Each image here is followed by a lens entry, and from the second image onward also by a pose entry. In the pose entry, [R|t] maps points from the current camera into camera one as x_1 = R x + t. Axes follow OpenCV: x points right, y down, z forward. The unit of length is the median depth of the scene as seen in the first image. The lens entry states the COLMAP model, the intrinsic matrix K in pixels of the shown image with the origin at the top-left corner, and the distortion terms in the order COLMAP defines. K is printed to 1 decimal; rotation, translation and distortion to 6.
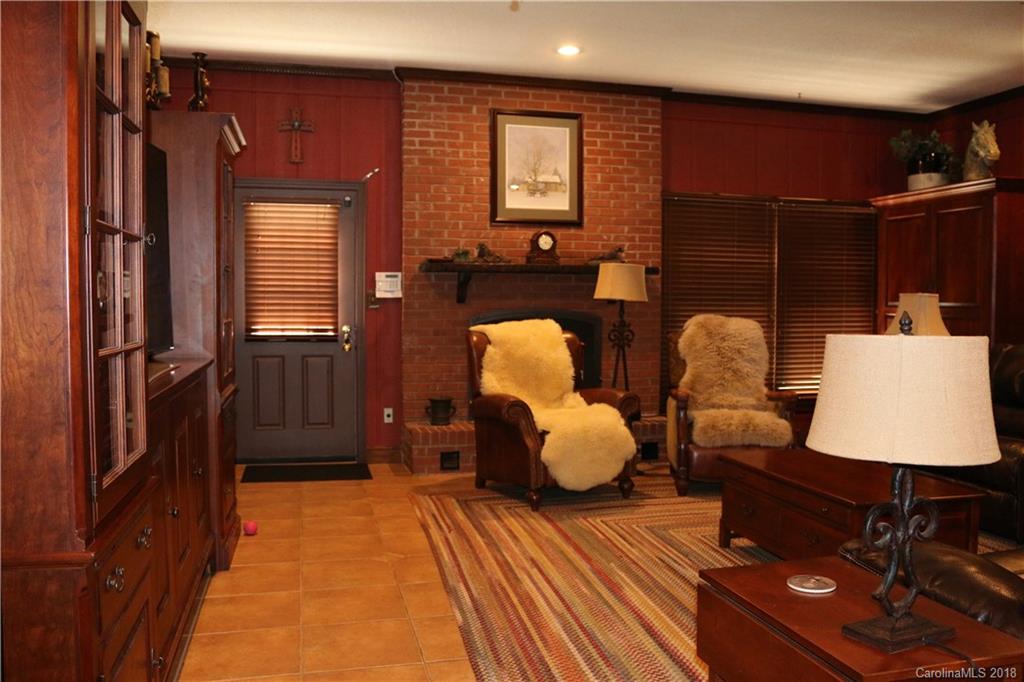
lens RADIAL K [[832.6, 0, 513.2], [0, 832.6, 340.5], [0, 0, 1]] dist [-0.085408, 0.011267]
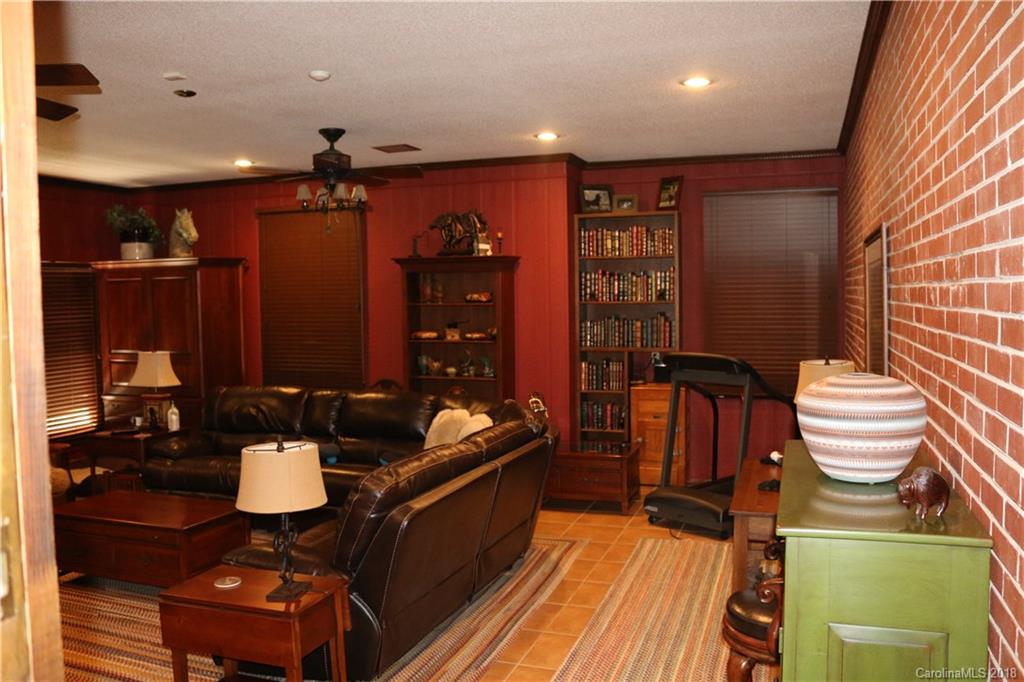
lens RADIAL K [[832.6, 0, 513.4], [0, 832.6, 339.7], [0, 0, 1]] dist [-0.085408, 0.011267]
pose [[0.555949, -0.059421, 0.829090, -0.227261], [0.054671, 0.997896, 0.034859, -0.080880], [-0.829417, 0.025947, 0.558027, -0.168811]]
